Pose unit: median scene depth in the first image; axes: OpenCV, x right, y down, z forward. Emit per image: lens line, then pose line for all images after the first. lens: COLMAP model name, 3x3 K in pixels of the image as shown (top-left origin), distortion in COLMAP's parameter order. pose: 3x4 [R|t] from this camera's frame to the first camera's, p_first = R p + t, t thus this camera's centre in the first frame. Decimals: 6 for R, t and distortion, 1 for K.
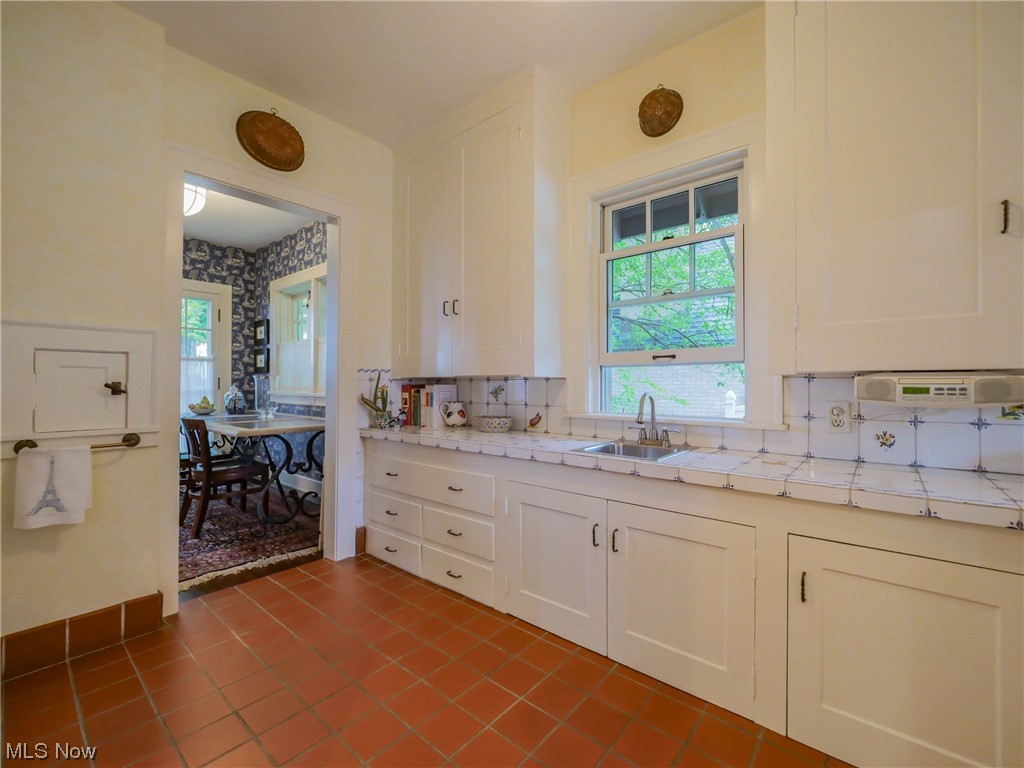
lens RADIAL K [[446.4, 0, 513.1], [0, 446.4, 382.2], [0, 0, 1]] dist [-0.007121, 0.001014]
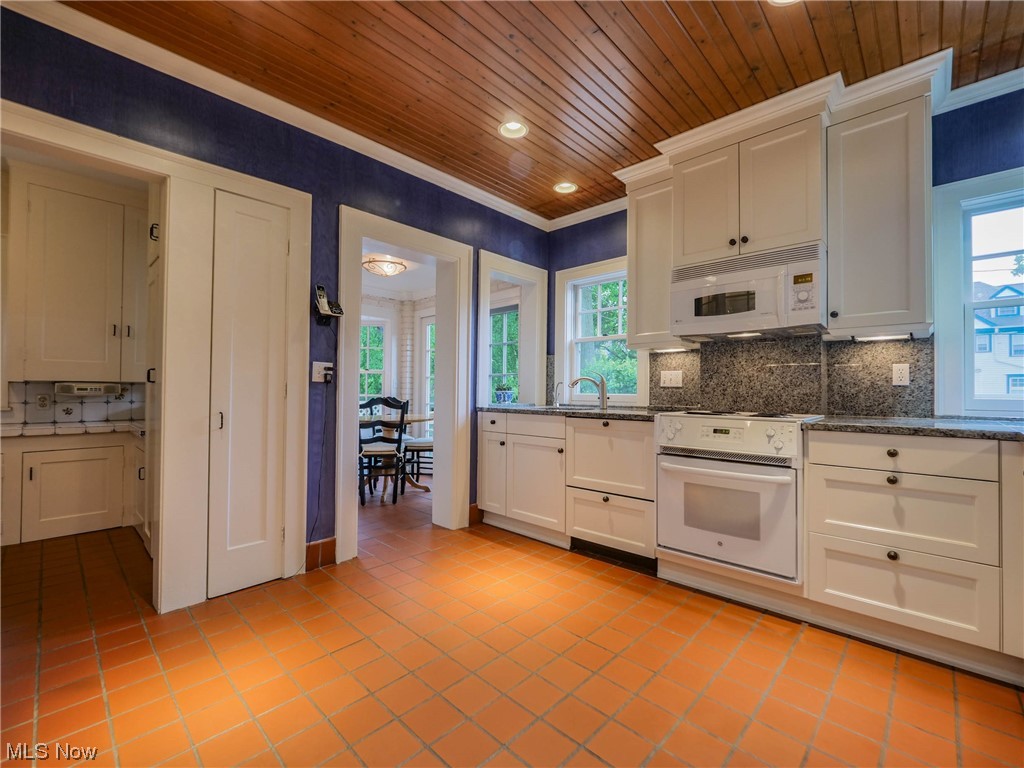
lens RADIAL K [[446.4, 0, 510.0], [0, 446.4, 383.7], [0, 0, 1]] dist [-0.007121, 0.001014]
pose [[0.066422, 0.008805, 0.997753, -0.865969], [-0.012984, 0.999884, -0.007960, -0.014558], [-0.997707, -0.012426, 0.066529, -0.952173]]
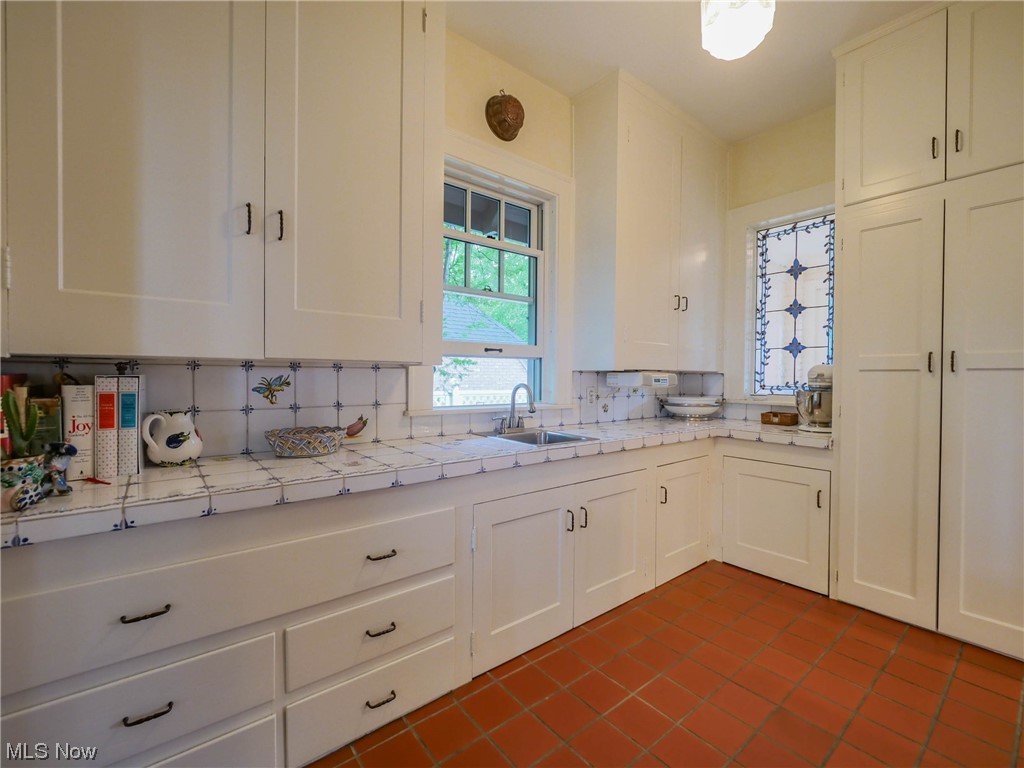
lens RADIAL K [[446.4, 0, 510.8], [0, 446.4, 382.9], [0, 0, 1]] dist [-0.007121, 0.001014]
pose [[0.188622, -0.016926, 0.981904, -0.668185], [-0.013320, 0.999715, 0.019792, -0.000172], [-0.981959, -0.016812, 0.188343, 0.727044]]
